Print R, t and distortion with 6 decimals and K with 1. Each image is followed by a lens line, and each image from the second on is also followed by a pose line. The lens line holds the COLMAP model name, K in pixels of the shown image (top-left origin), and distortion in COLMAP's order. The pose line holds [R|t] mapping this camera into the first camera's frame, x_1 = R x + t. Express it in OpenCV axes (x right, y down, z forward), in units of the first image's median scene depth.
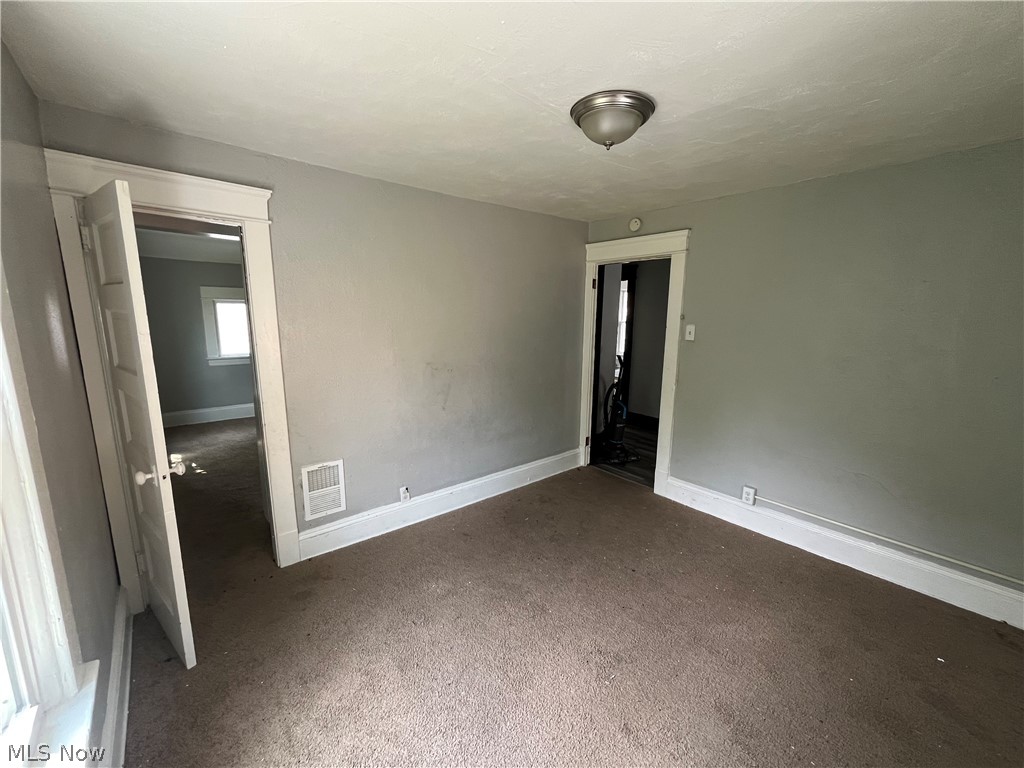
lens RADIAL K [[418.7, 0, 507.8], [0, 418.7, 382.7], [0, 0, 1]] dist [-0.001465, 0.000479]
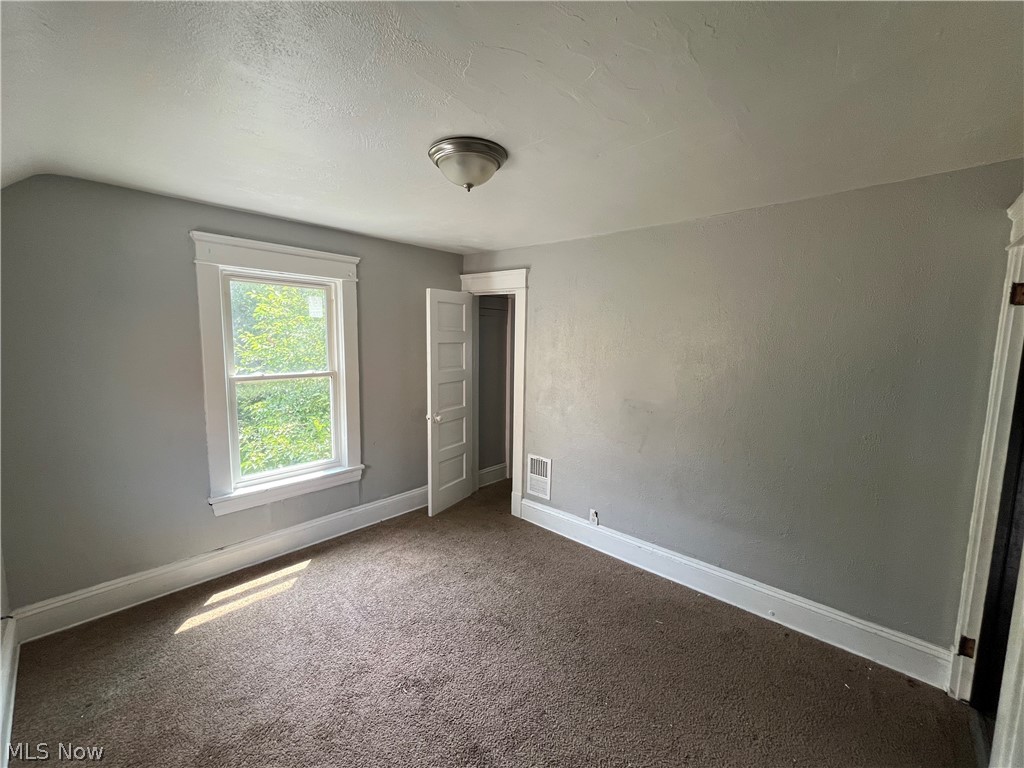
lens RADIAL K [[418.7, 0, 513.6], [0, 418.7, 386.7], [0, 0, 1]] dist [-0.001465, 0.000479]
pose [[0.128218, 0.105075, -0.986164, 0.793116], [-0.183855, 0.979653, 0.080477, -0.113671], [0.974555, 0.170992, 0.144928, 0.629619]]
